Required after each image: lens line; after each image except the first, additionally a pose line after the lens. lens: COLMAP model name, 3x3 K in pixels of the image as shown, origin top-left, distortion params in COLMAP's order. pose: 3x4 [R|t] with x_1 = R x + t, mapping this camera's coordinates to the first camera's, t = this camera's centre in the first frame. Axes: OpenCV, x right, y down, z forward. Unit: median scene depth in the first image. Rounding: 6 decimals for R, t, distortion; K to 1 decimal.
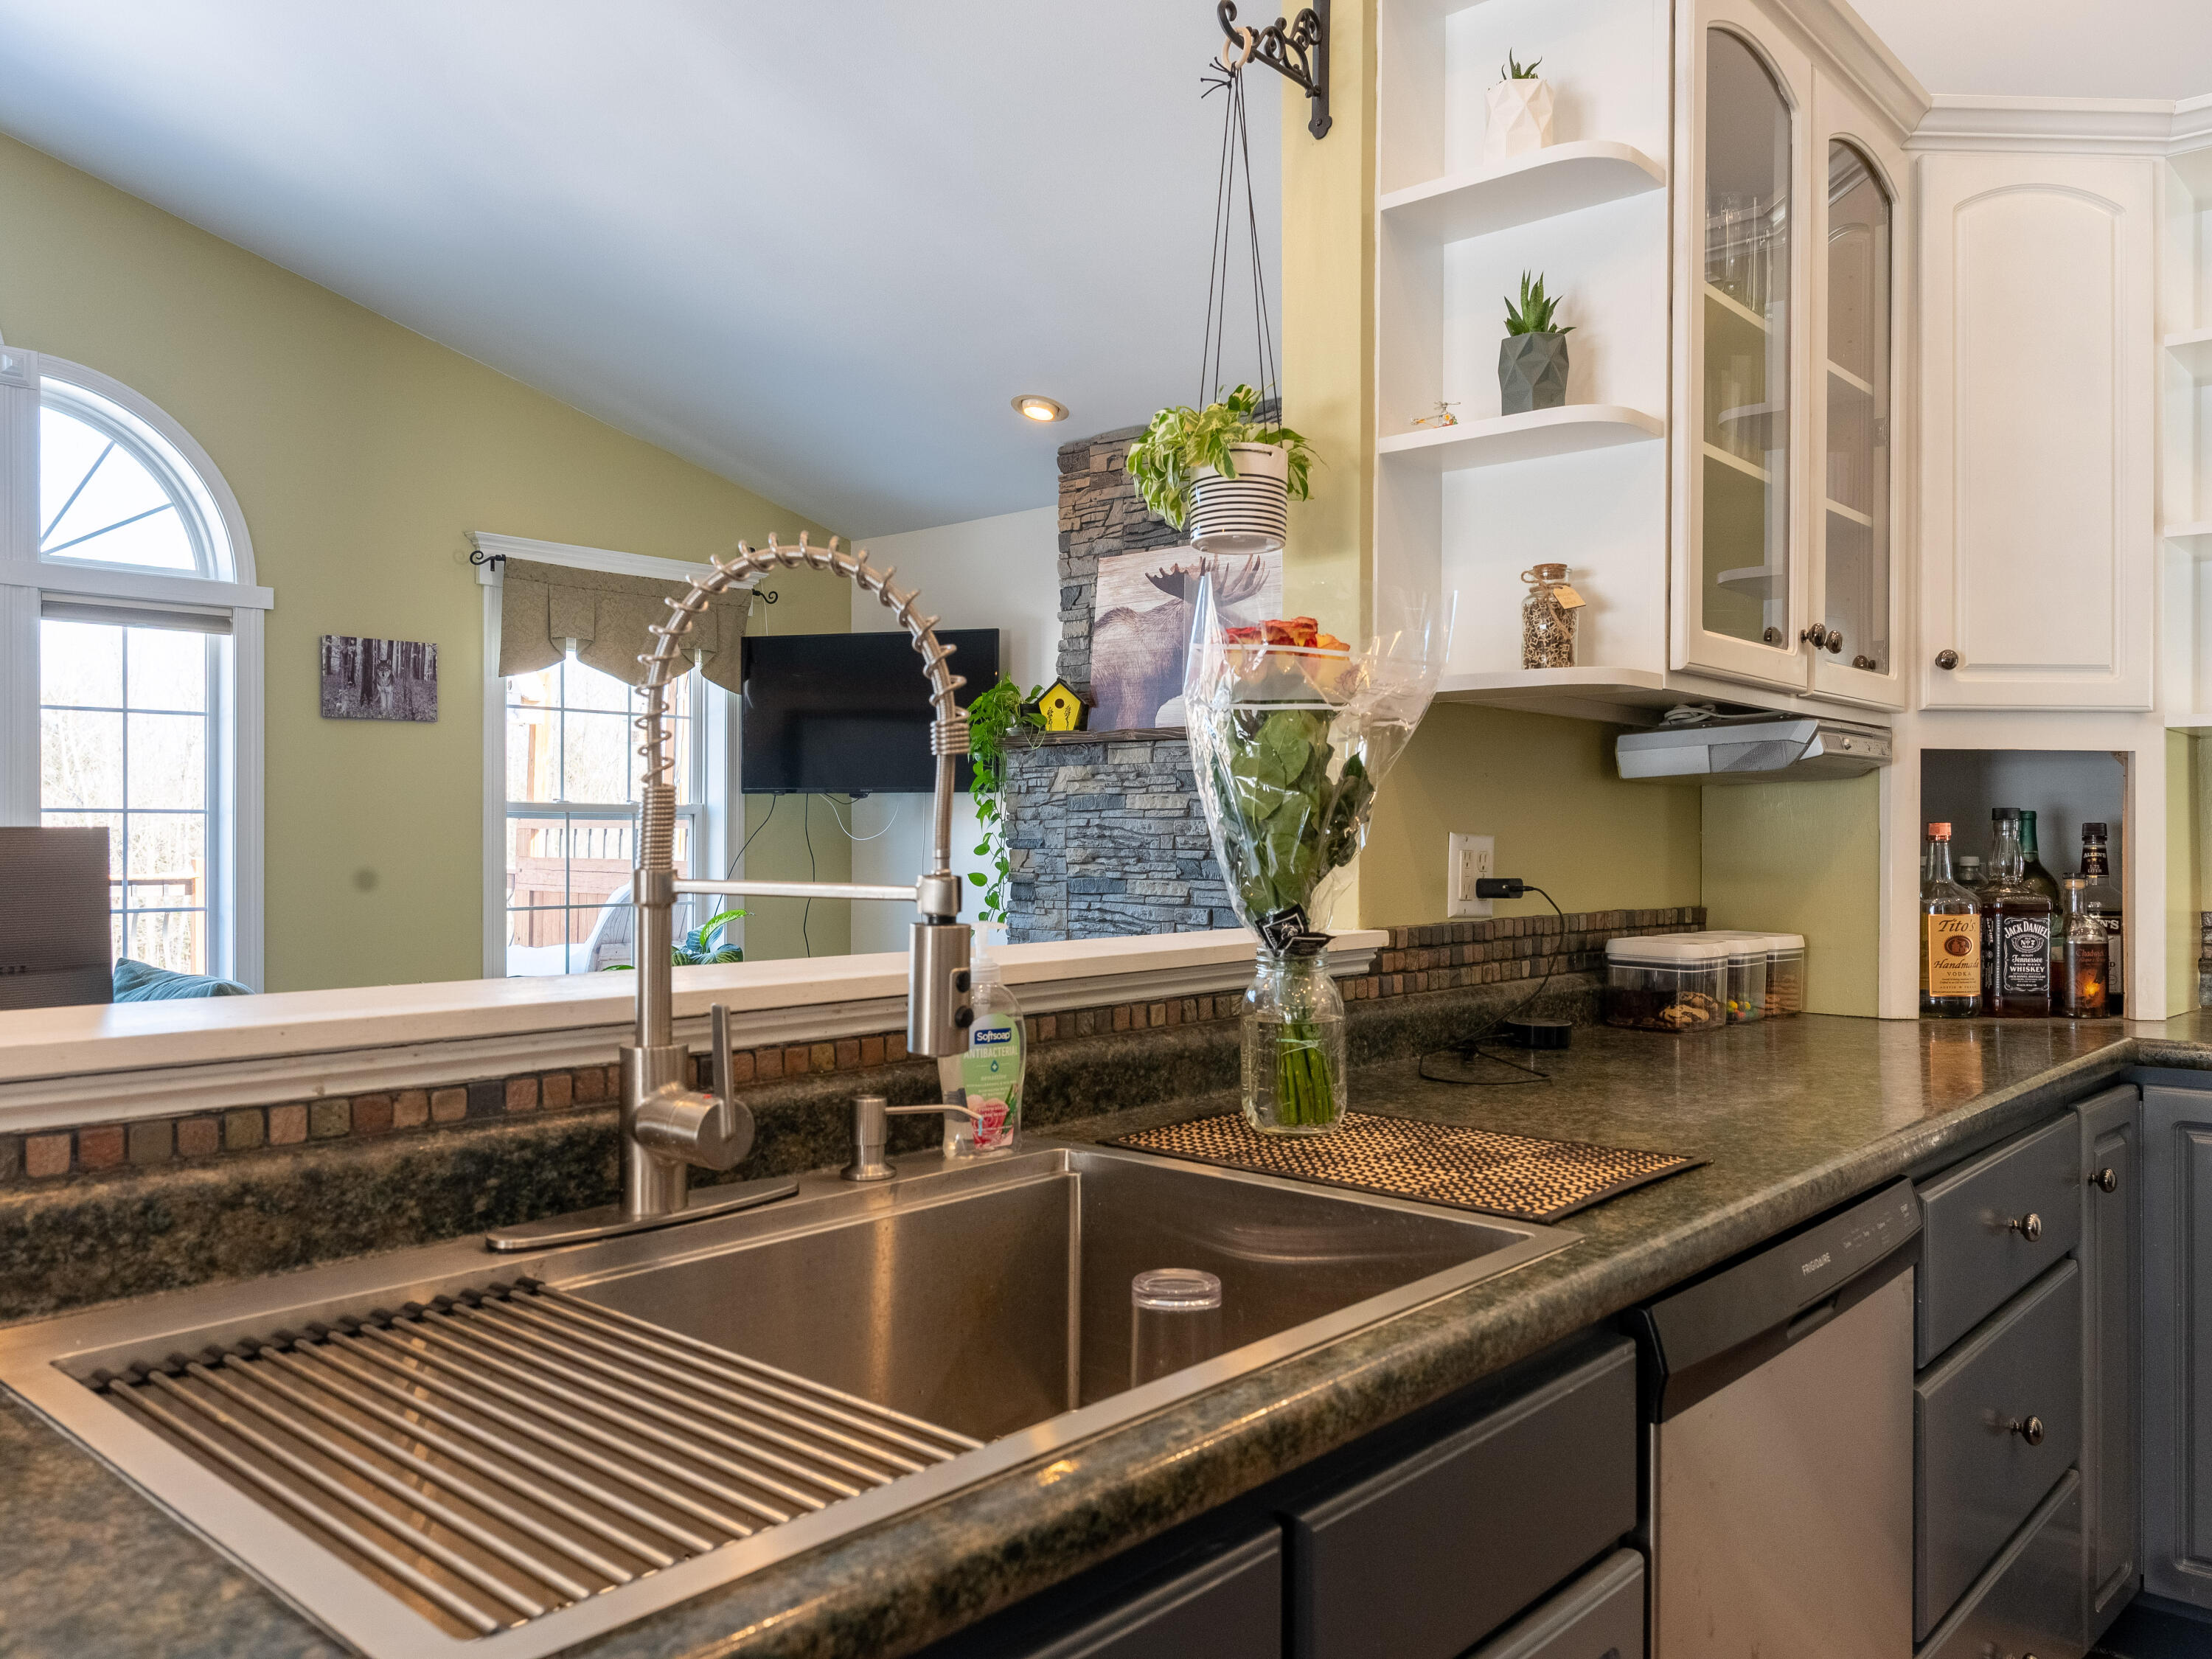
lens RADIAL K [[1665.4, 0, 1101.3], [0, 1665.4, 839.8], [0, 0, 1]] dist [-0.005560, 0.003261]
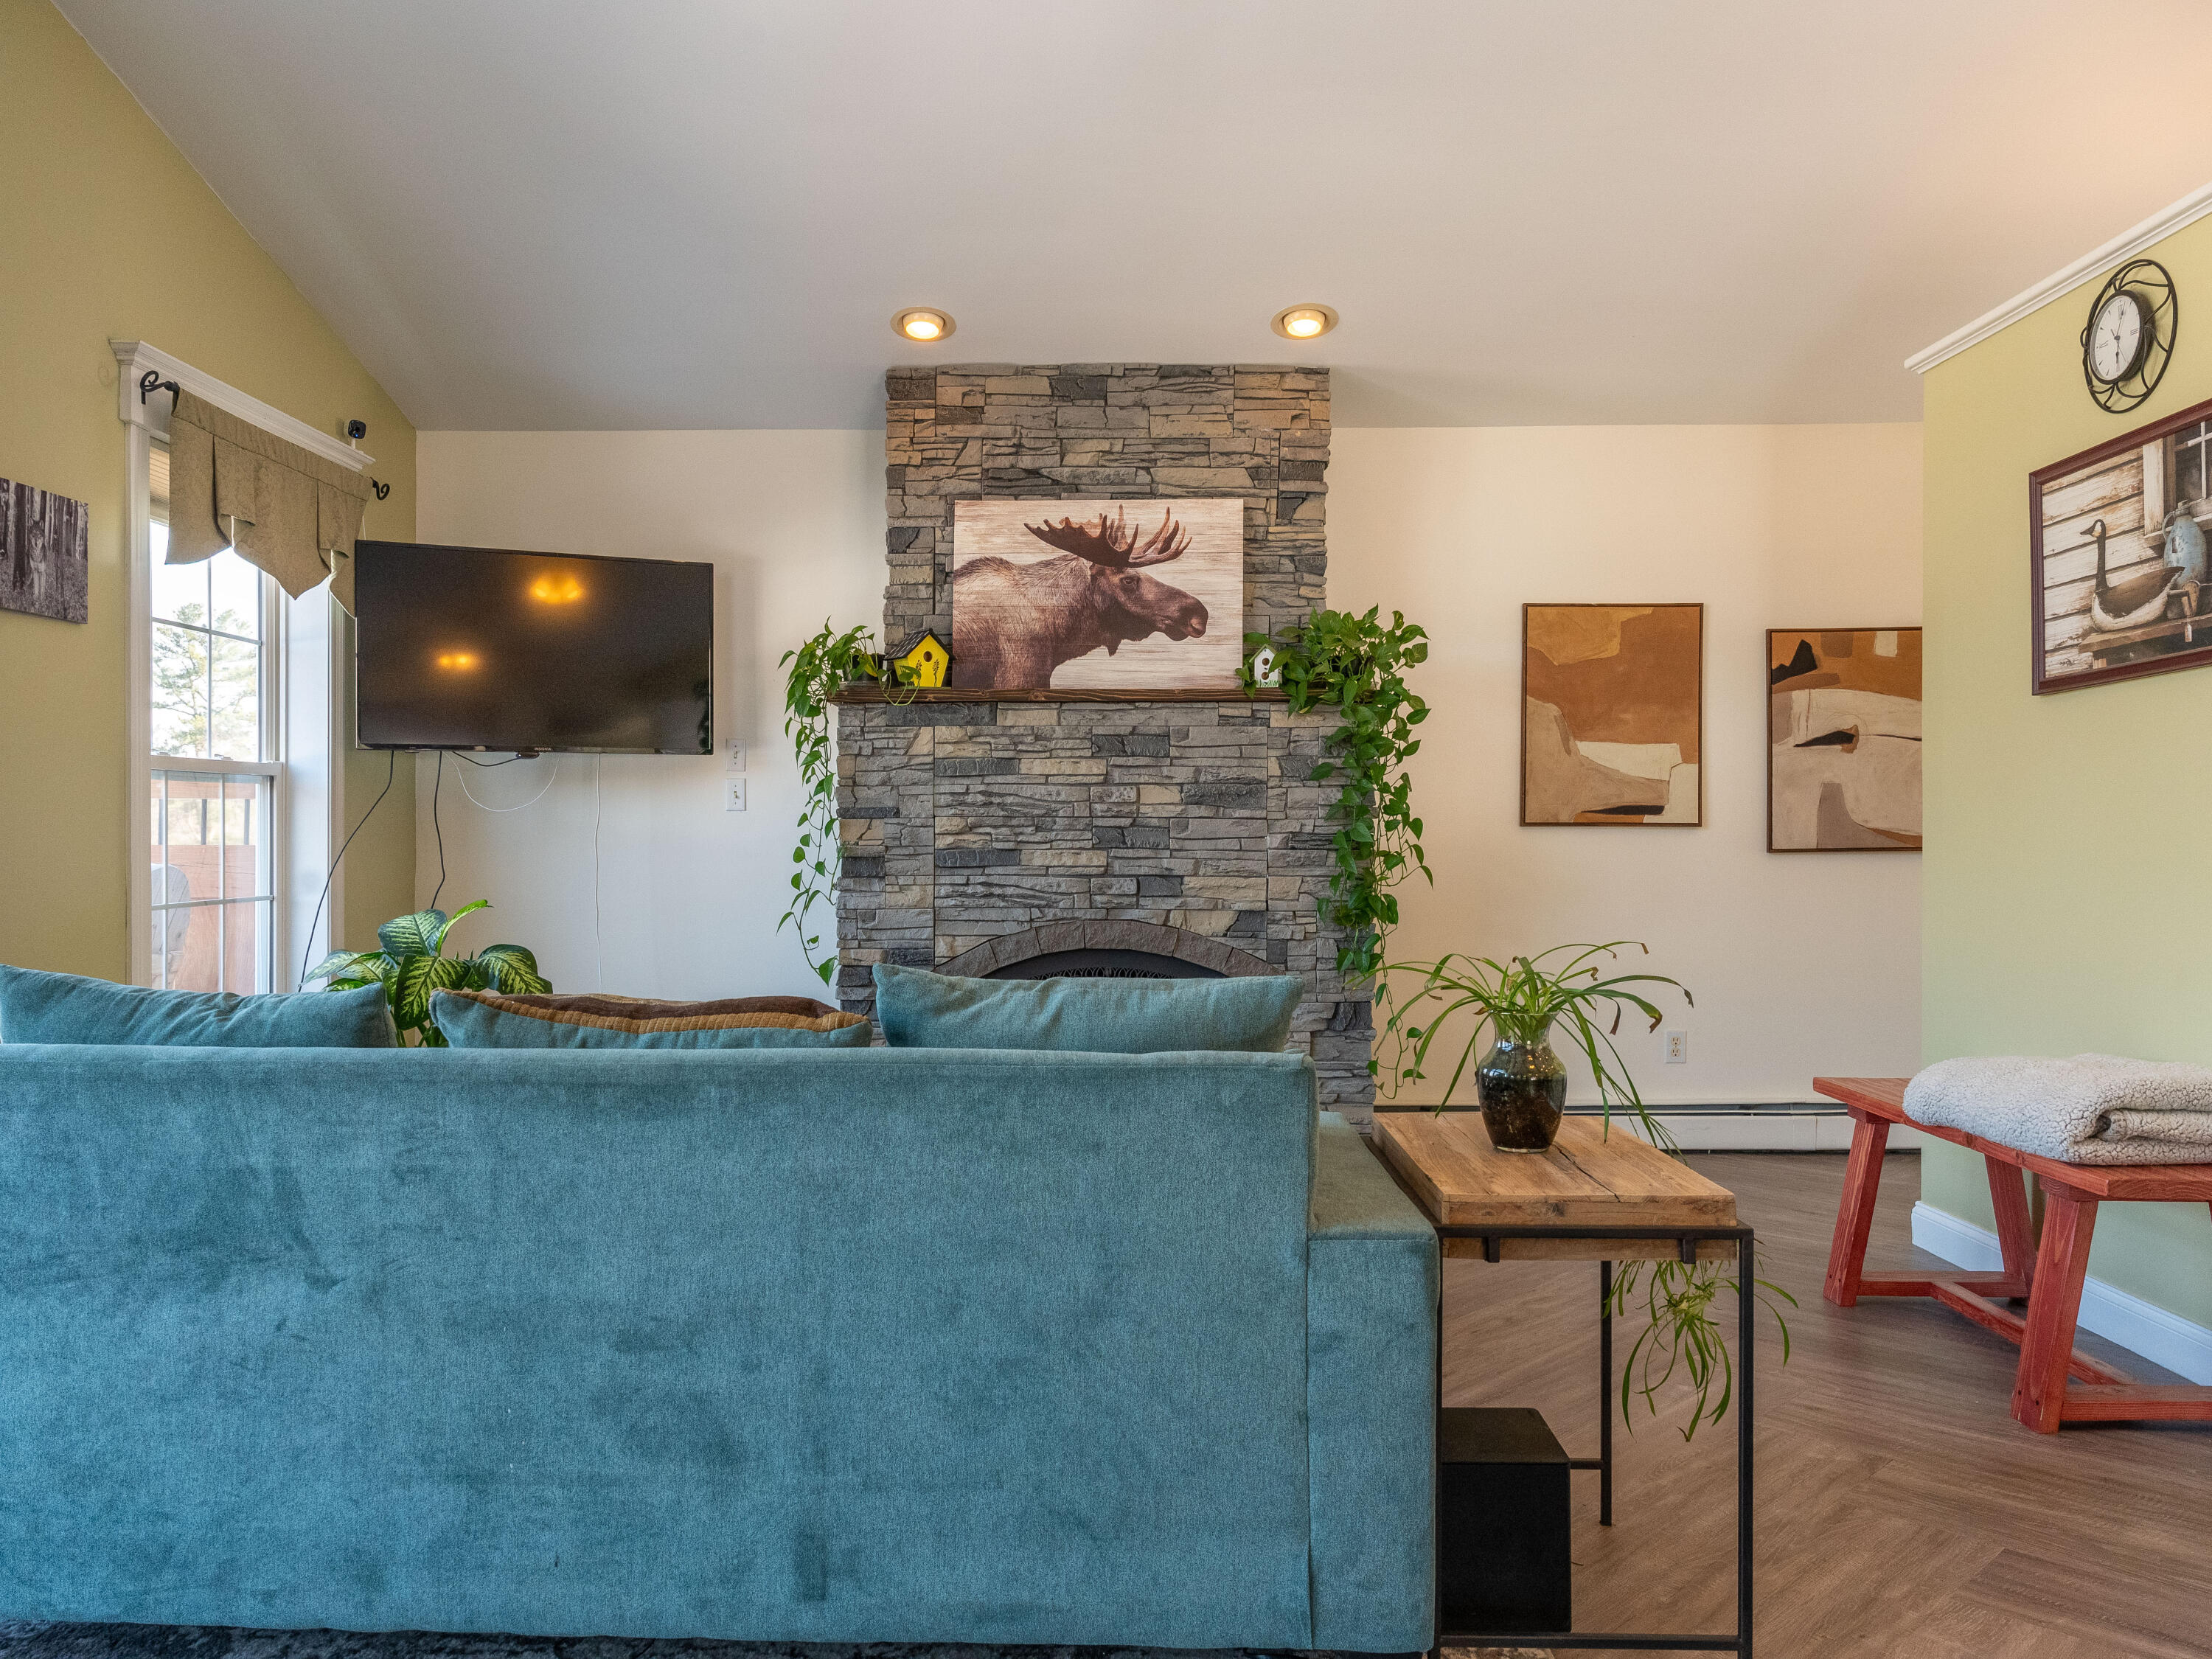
lens RADIAL K [[1665.4, 0, 1057.7], [0, 1665.4, 847.4], [0, 0, 1]] dist [-0.005560, 0.003261]
pose [[0.753173, -0.012744, 0.657699, -0.589022], [0.005158, 0.999896, 0.013468, 0.009984], [-0.657802, -0.006751, 0.753161, 0.285610]]
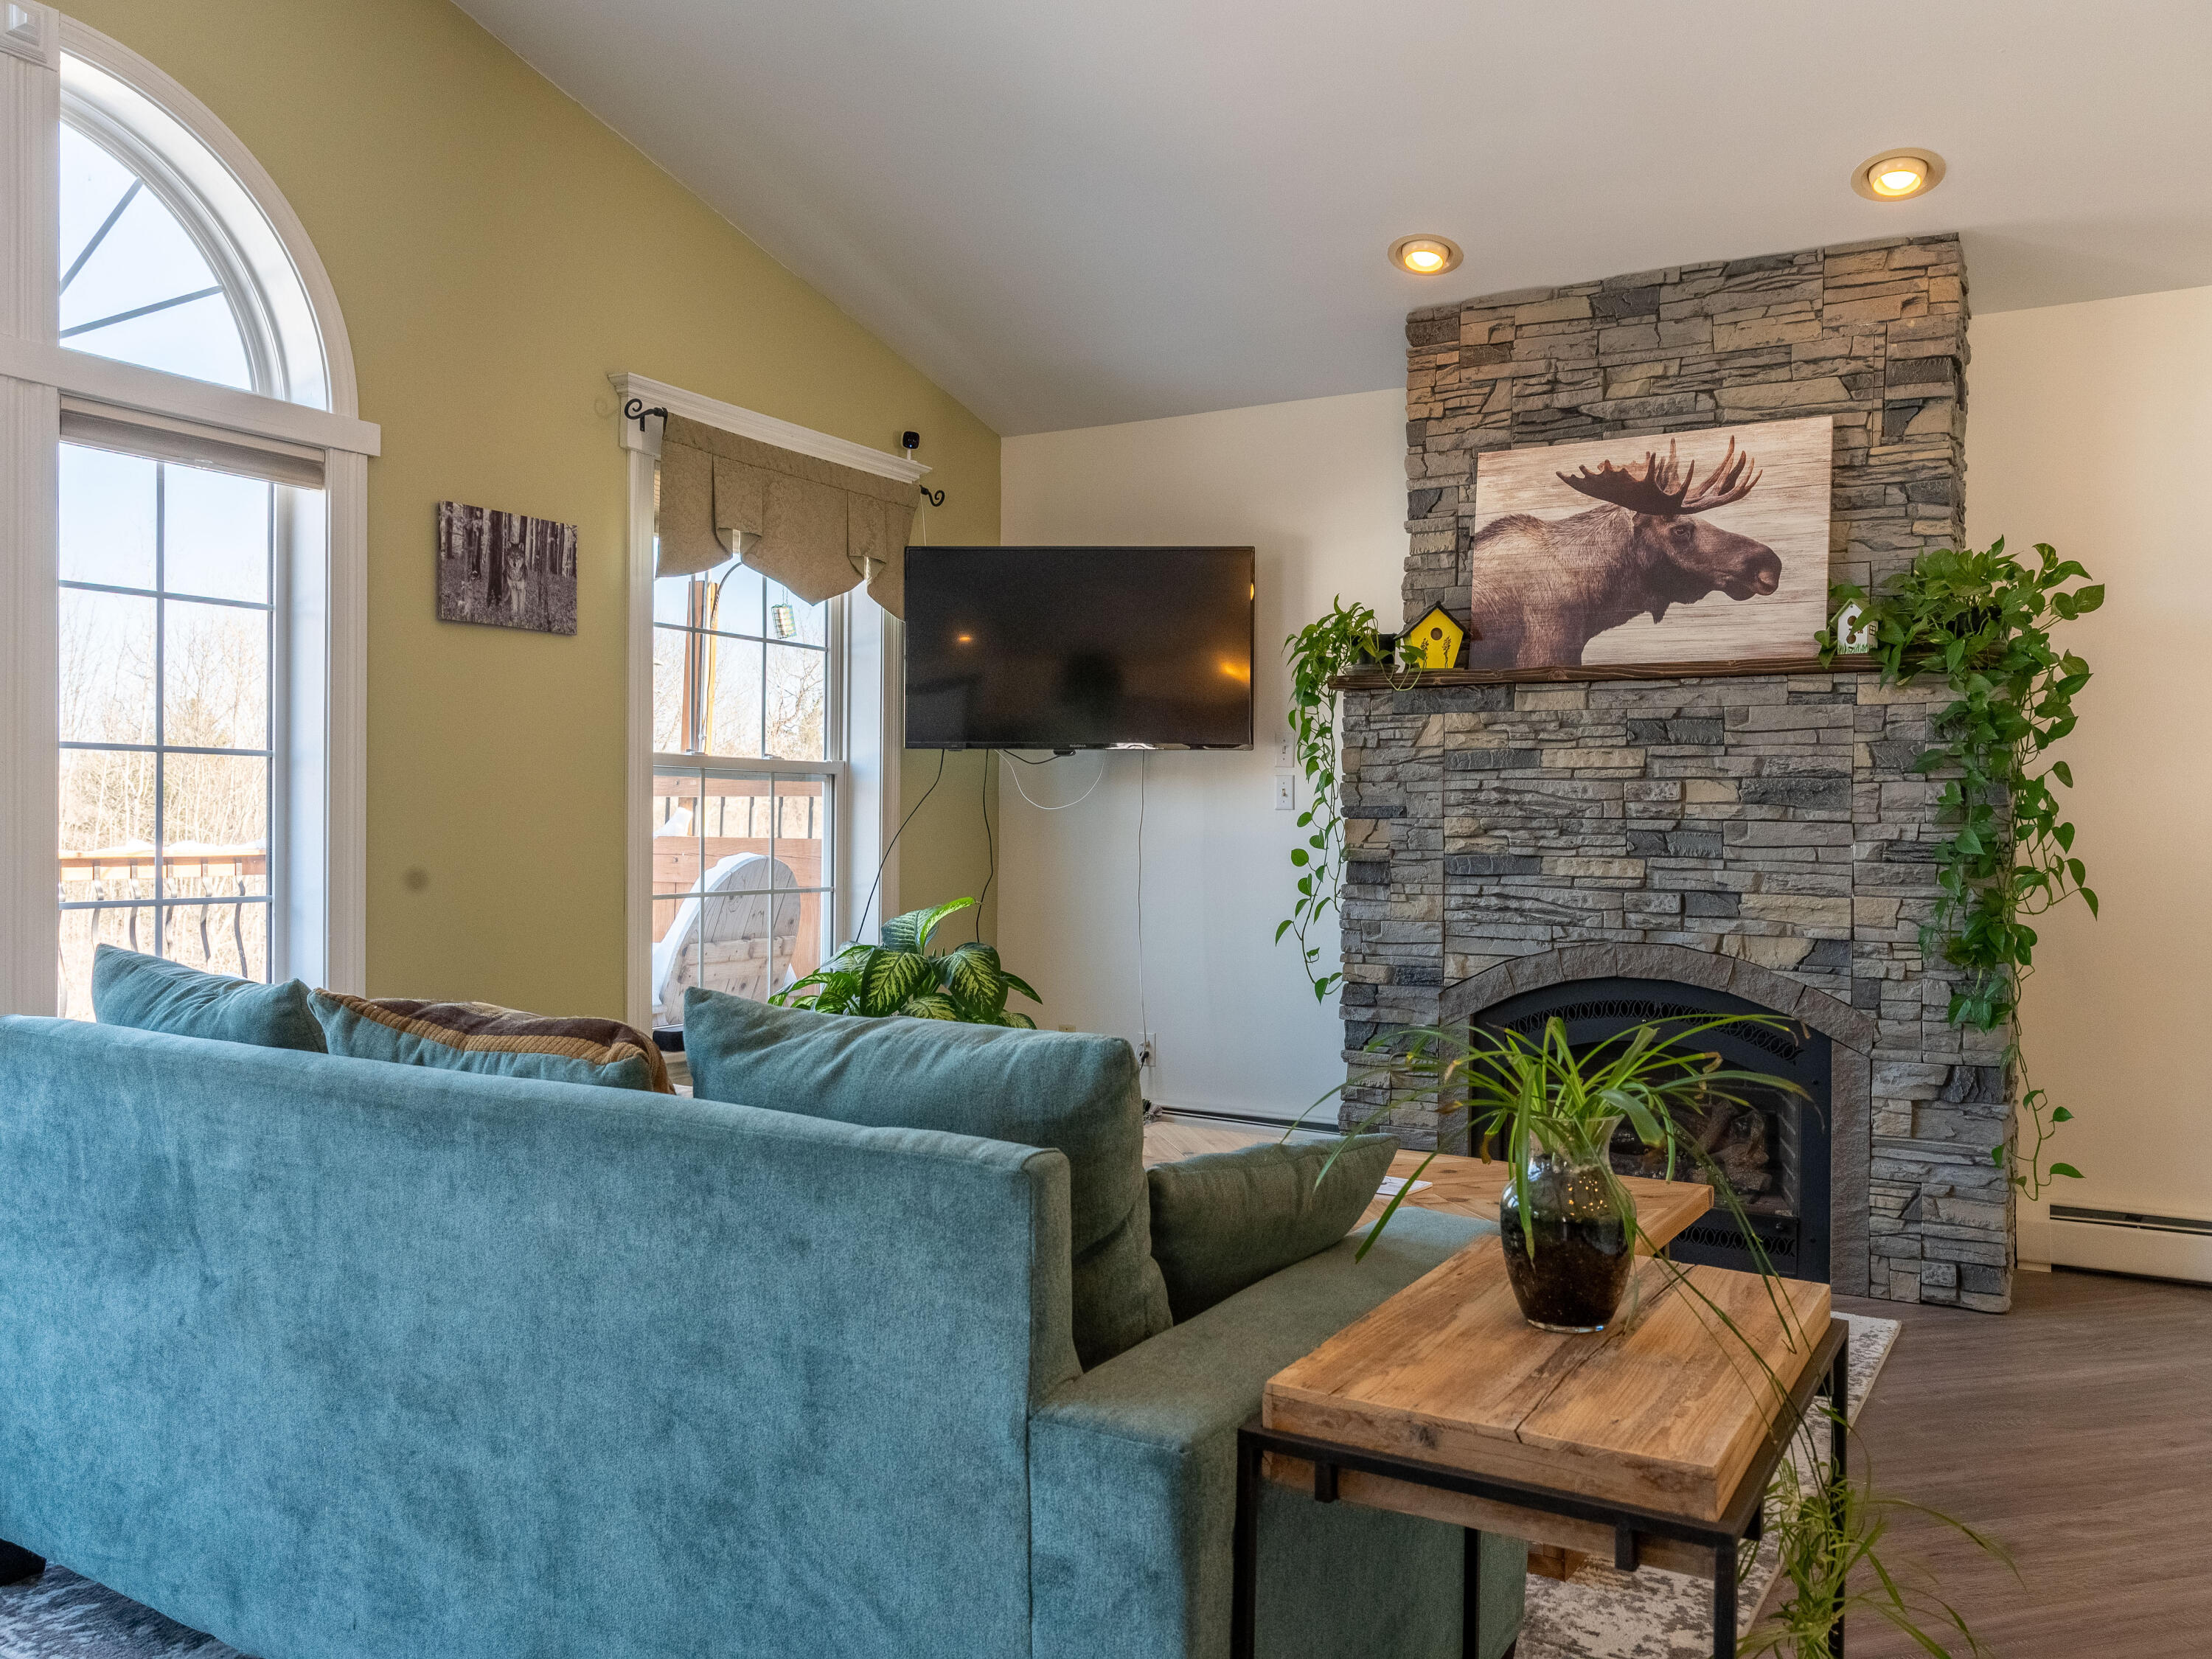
lens RADIAL K [[1665.4, 0, 1152.1], [0, 1665.4, 833.6], [0, 0, 1]] dist [-0.005560, 0.003261]
pose [[0.974601, 0.003511, 0.223919, -0.345899], [-0.004356, 0.999985, 0.003280, 0.011116], [-0.223904, -0.004172, 0.974602, 0.272267]]
